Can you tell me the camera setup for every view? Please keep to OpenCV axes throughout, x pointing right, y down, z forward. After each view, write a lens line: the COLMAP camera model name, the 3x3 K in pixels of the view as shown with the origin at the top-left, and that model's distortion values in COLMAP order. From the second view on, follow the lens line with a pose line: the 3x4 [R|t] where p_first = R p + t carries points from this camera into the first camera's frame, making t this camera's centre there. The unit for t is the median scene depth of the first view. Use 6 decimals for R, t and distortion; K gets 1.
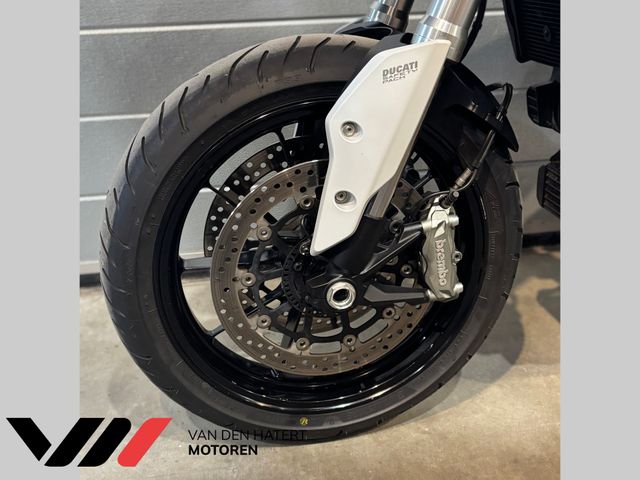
lens RADIAL K [[609.9, 0, 320.0], [0, 609.9, 240.0], [0, 0, 1]] dist [0.002841, -0.003131]
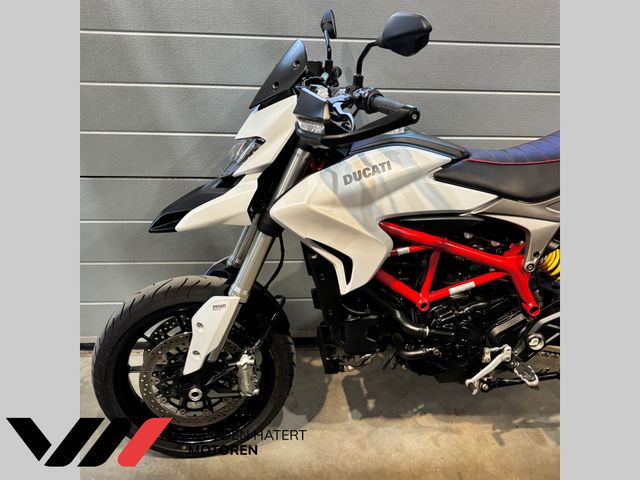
lens RADIAL K [[609.9, 0, 320.0], [0, 609.9, 240.0], [0, 0, 1]] dist [0.002841, -0.003131]
pose [[0.996879, 0.078561, -0.007729, 0.446141], [-0.078754, 0.996472, -0.028998, -0.426258], [0.005424, 0.029516, 0.999550, -1.209543]]
